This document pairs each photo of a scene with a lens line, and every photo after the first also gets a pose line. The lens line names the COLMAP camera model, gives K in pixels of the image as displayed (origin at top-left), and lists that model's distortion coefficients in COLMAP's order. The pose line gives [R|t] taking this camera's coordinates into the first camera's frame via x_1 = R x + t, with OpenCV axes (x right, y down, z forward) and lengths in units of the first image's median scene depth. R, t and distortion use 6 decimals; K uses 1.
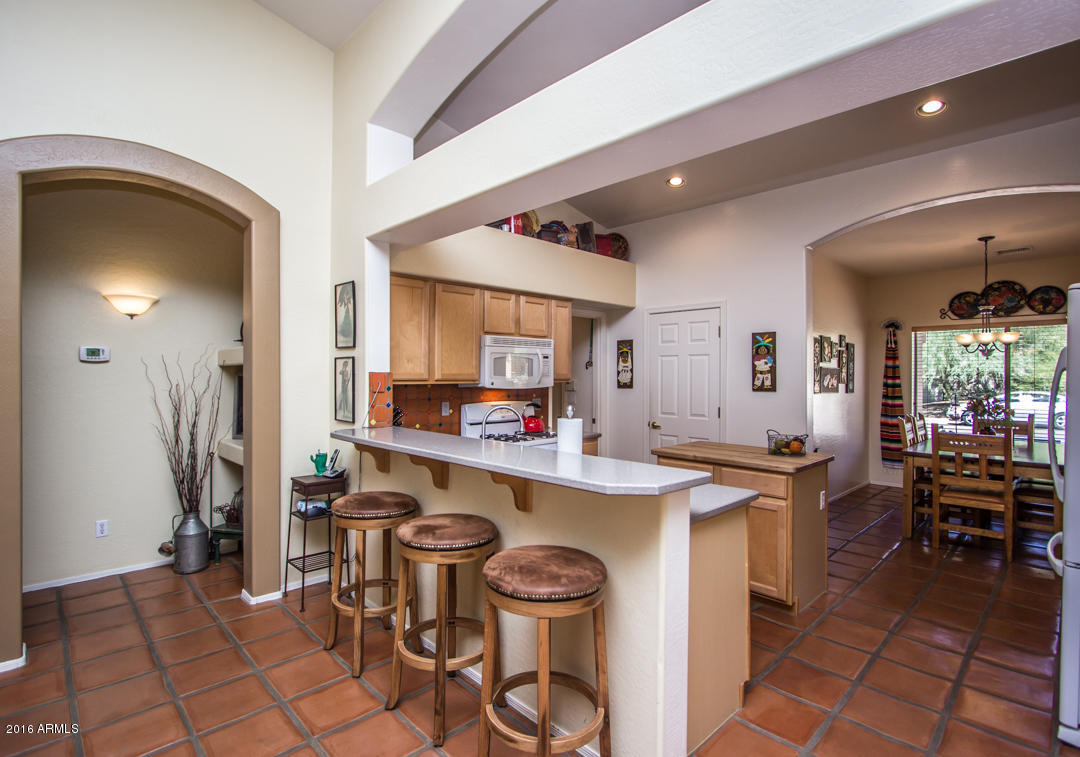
lens RADIAL K [[529.2, 0, 538.2], [0, 529.2, 375.8], [0, 0, 1]] dist [-0.000700, -0.000015]
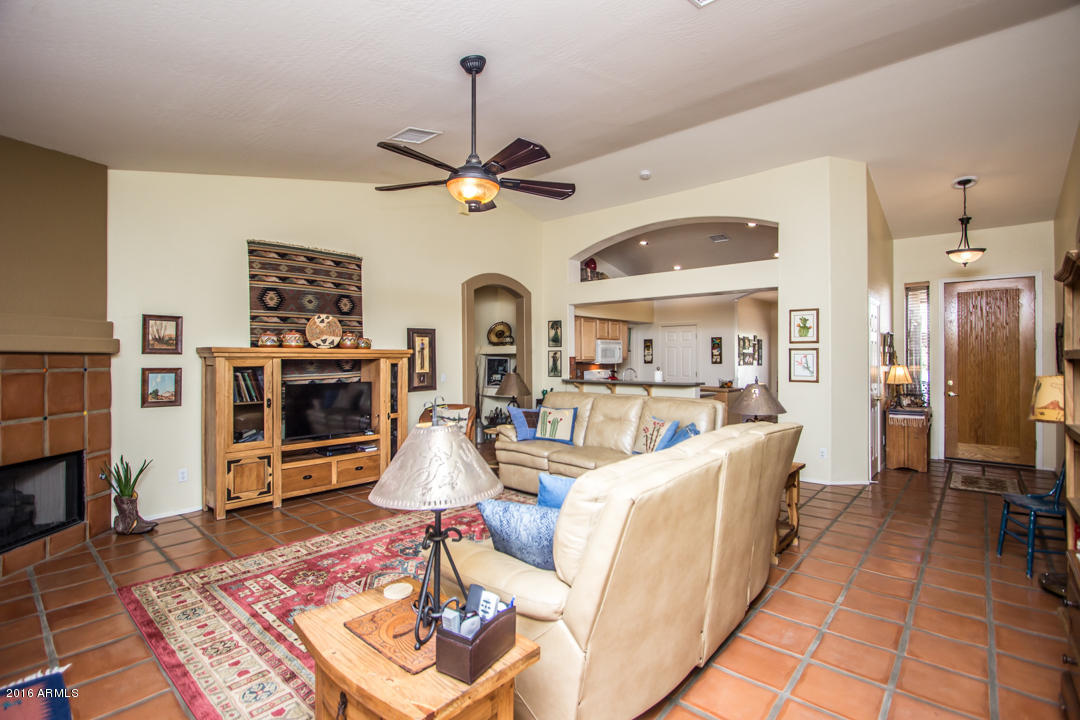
lens RADIAL K [[498.9, 0, 542.0], [0, 498.9, 360.8], [0, 0, 1]] dist [-0.005522, -0.000548]
pose [[0.997108, -0.007036, 0.075666, -0.385682], [0.006562, 0.999957, 0.006511, -0.001853], [-0.075708, -0.005995, 0.997112, -0.859149]]
